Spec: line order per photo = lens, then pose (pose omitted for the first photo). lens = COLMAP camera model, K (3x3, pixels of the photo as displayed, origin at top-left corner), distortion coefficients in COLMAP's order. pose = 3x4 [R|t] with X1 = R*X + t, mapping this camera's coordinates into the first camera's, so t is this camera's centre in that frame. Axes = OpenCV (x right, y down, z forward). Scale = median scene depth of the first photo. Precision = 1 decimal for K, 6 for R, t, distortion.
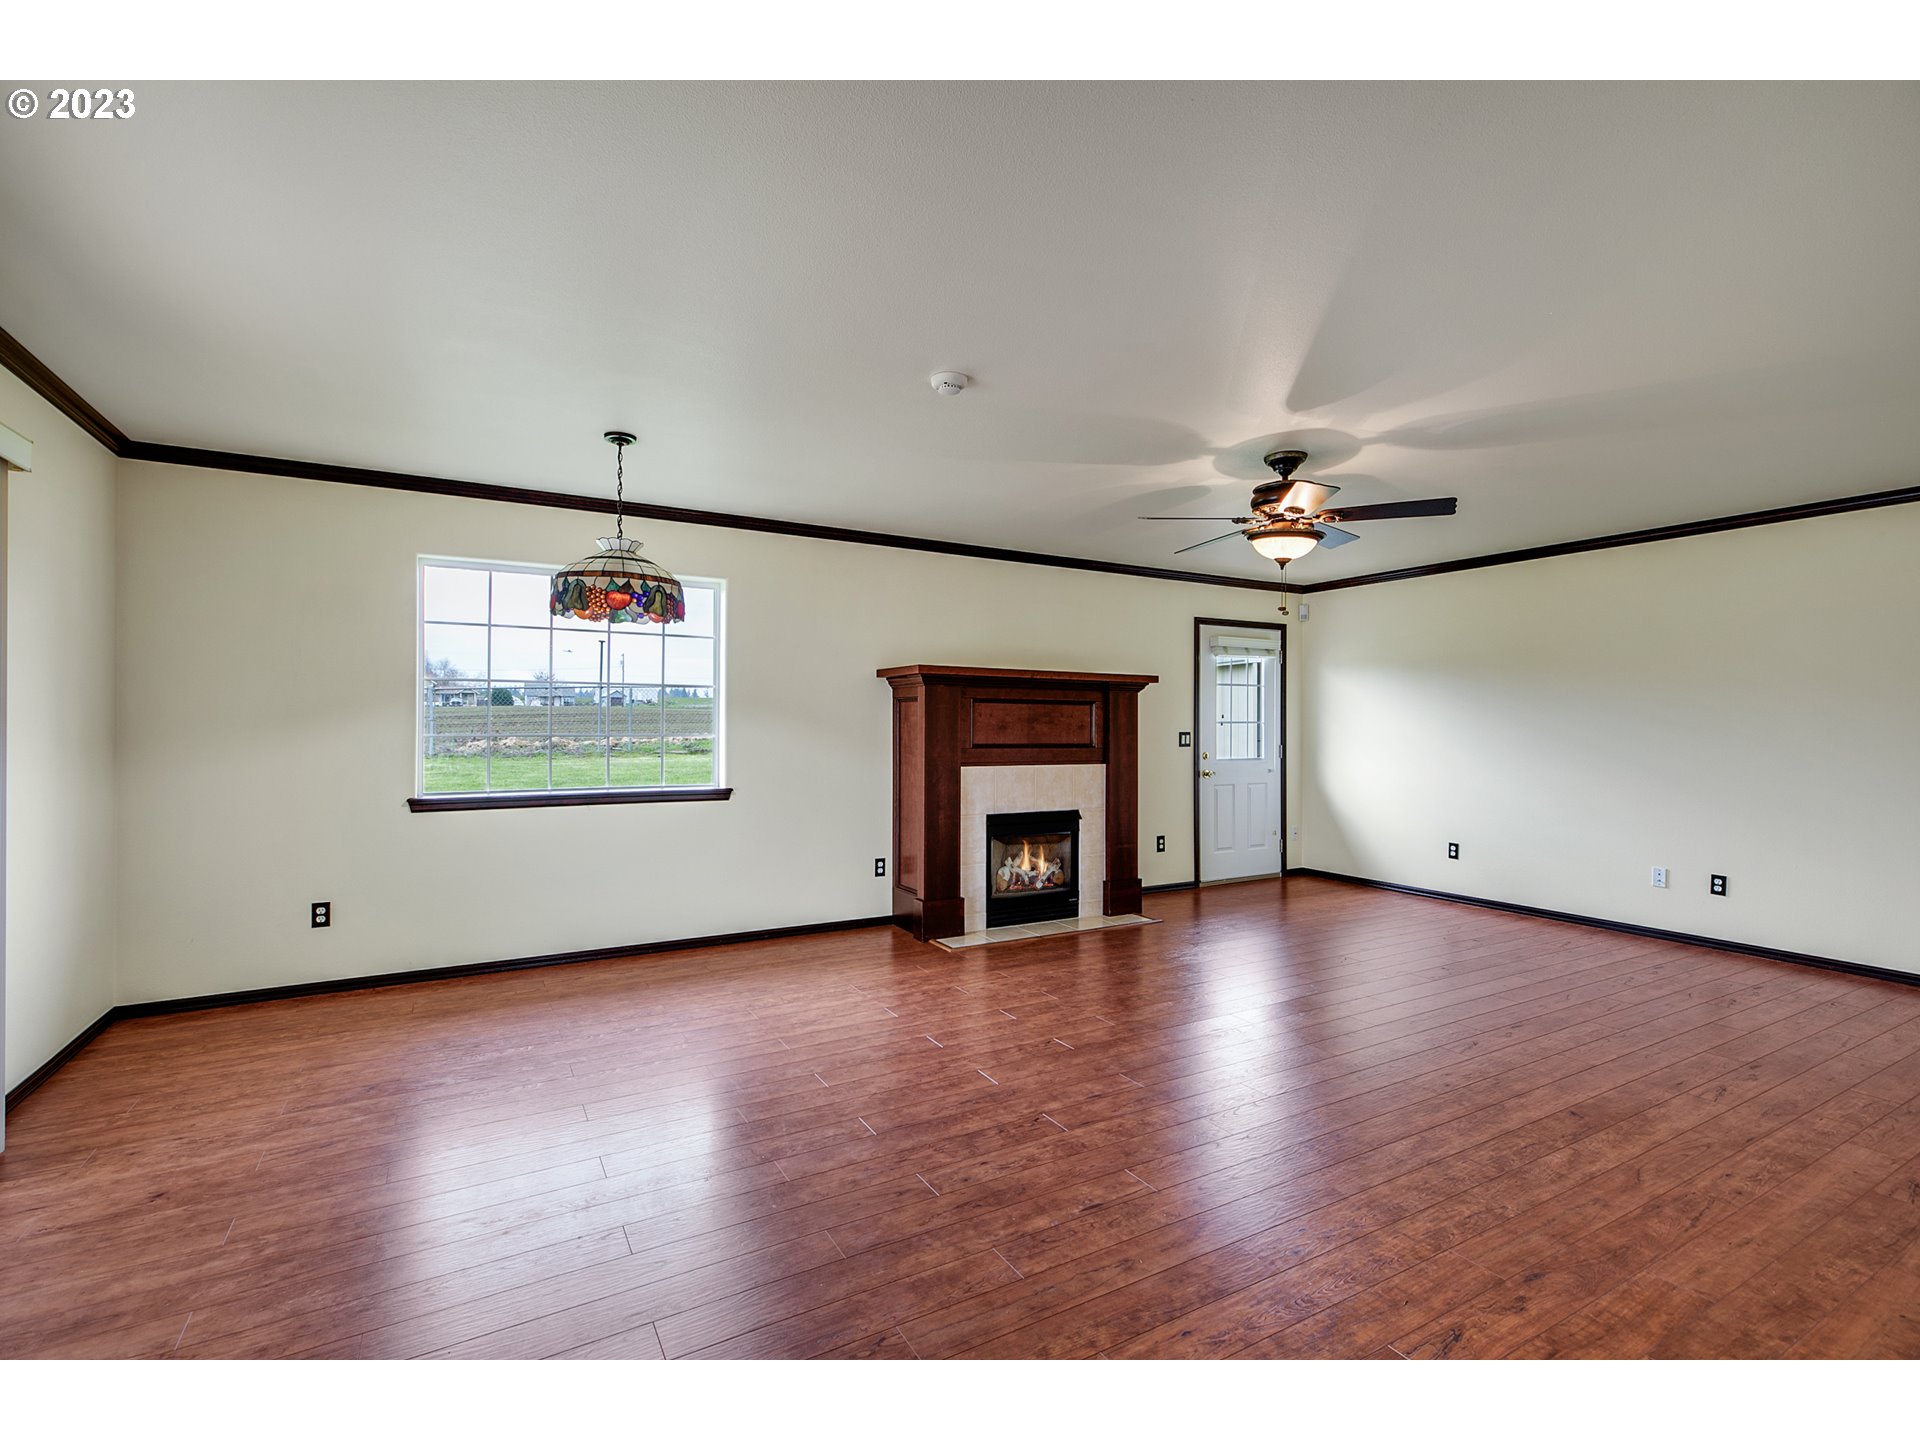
lens RADIAL K [[870.5, 0, 960.0], [0, 870.5, 720.0], [0, 0, 1]] dist [0.004773, -0.000307]
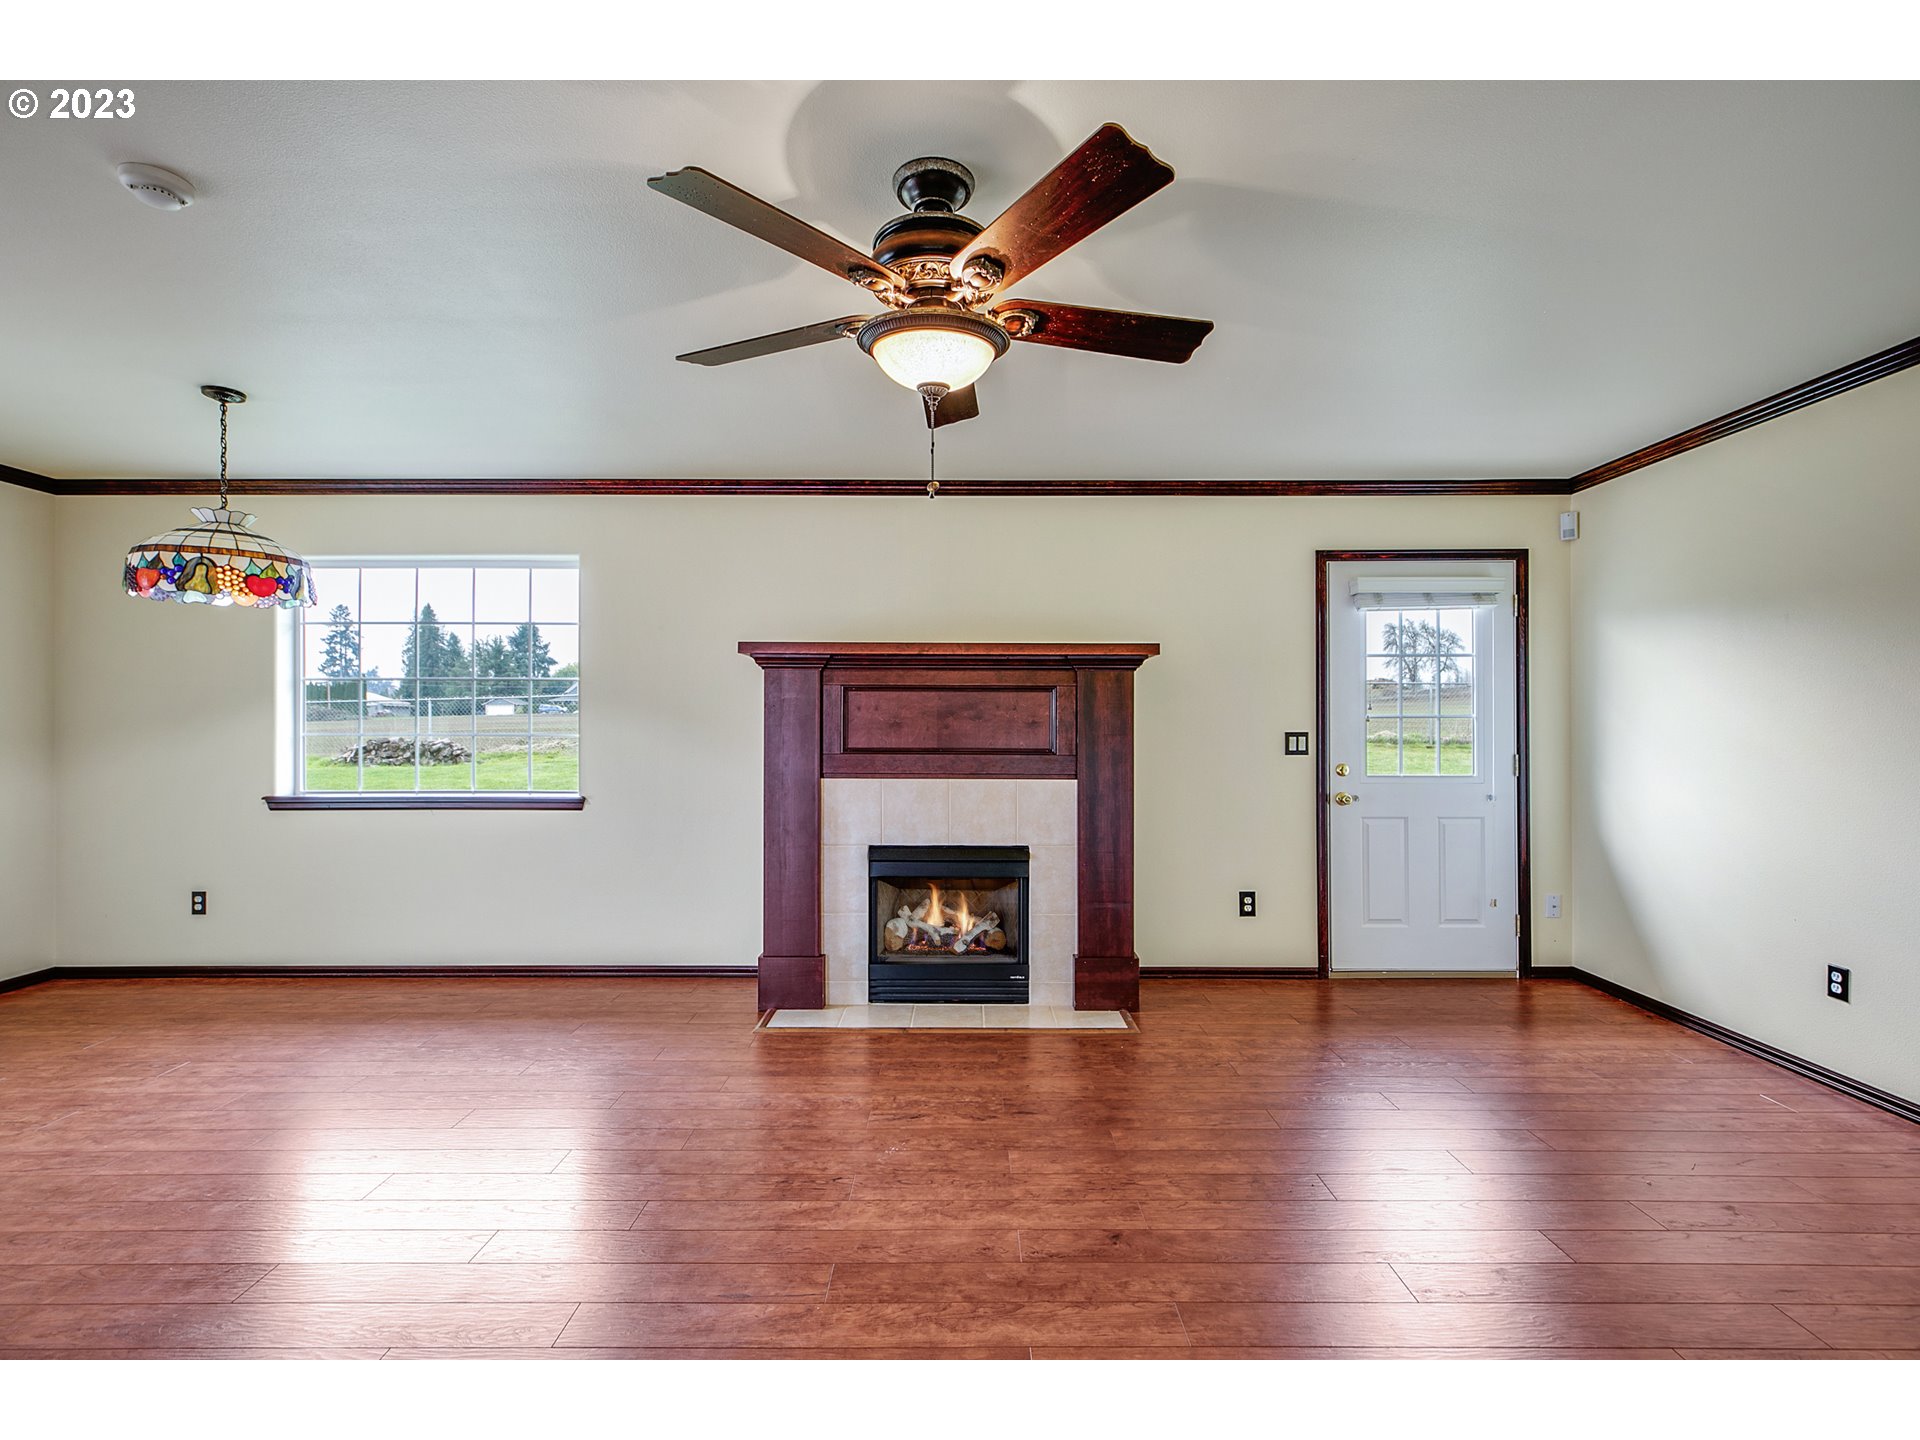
lens RADIAL K [[880.4, 0, 988.9], [0, 880.4, 726.9], [0, 0, 1]] dist [0.018201, -0.000559]
pose [[0.866100, -0.002143, -0.499867, 0.476202], [0.005883, 0.999965, 0.005906, 0.005986], [0.499837, -0.008056, 0.866082, 0.401017]]
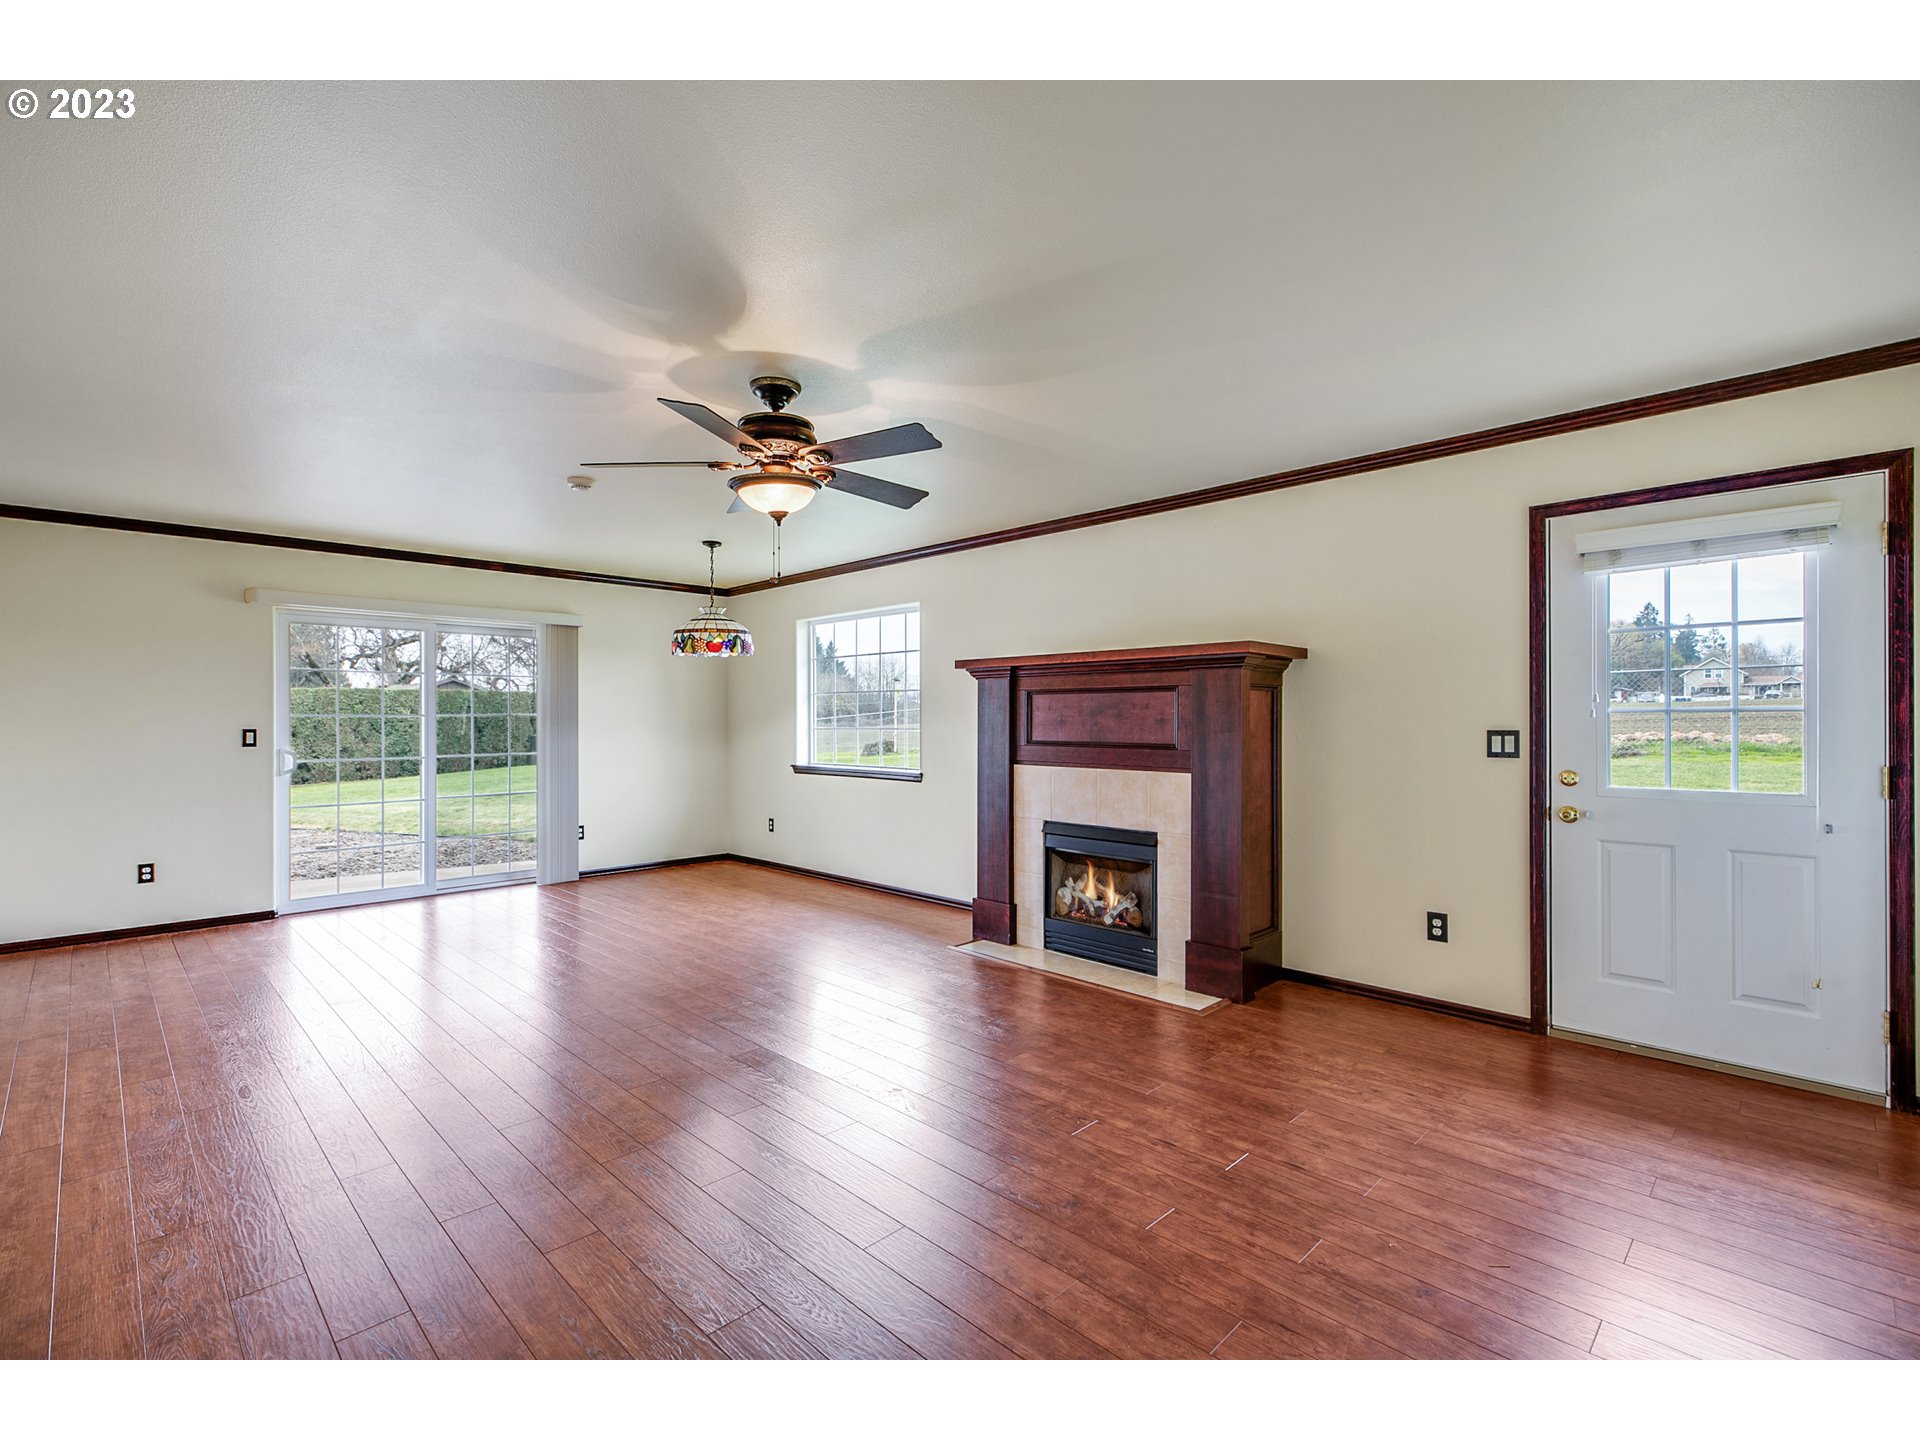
lens RADIAL K [[904.2, 0, 950.0], [0, 904.2, 715.1], [0, 0, 1]] dist [-0.009570, 0.000399]
pose [[0.251066, -0.012848, -0.967885, 0.867045], [0.009458, 0.999897, -0.010819, 0.009276], [0.967924, -0.006438, 0.251161, 0.663196]]
